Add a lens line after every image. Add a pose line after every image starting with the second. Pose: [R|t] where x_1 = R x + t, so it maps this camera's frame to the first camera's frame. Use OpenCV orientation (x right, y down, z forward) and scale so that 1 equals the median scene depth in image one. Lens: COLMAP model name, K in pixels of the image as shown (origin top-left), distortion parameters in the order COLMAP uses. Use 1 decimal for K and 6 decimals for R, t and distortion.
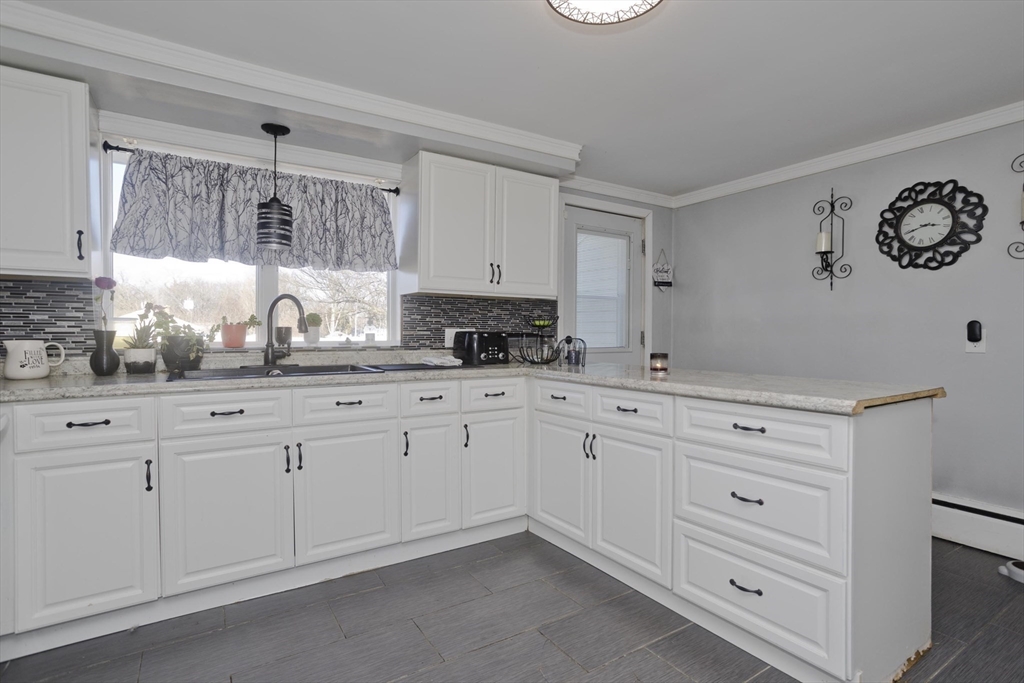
lens RADIAL K [[506.2, 0, 510.5], [0, 506.2, 329.0], [0, 0, 1]] dist [-0.054562, 0.029019]
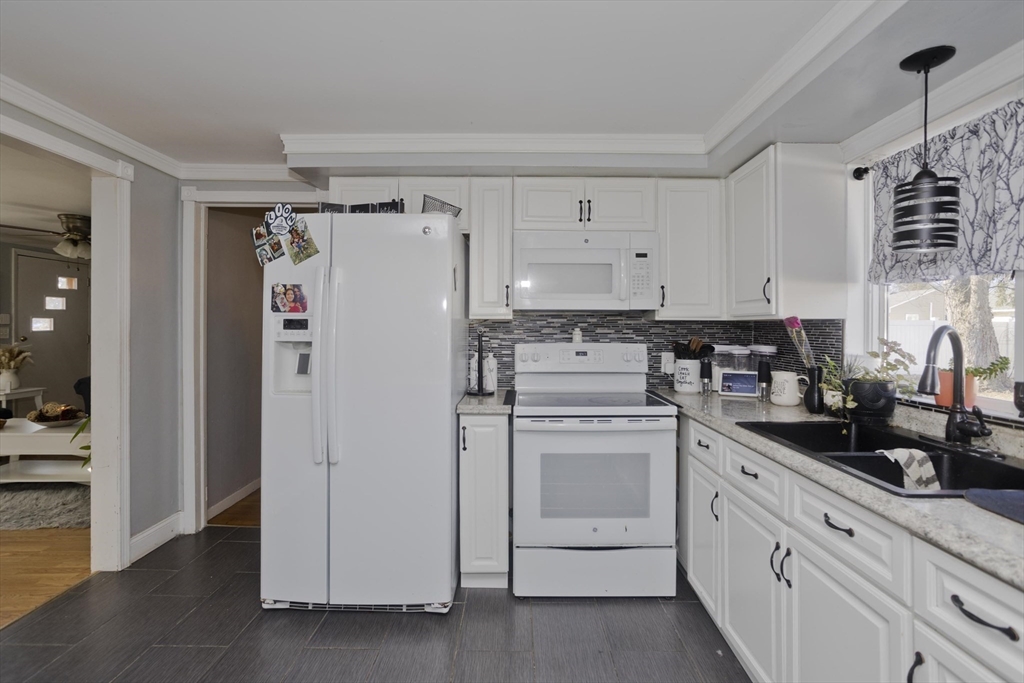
lens RADIAL K [[506.2, 0, 513.7], [0, 506.2, 323.7], [0, 0, 1]] dist [-0.058319, 0.035543]
pose [[-0.537453, -0.009793, -0.843237, 0.312209], [-0.004836, 0.999952, -0.008531, -0.065667], [0.843280, -0.000507, -0.537475, 0.891834]]
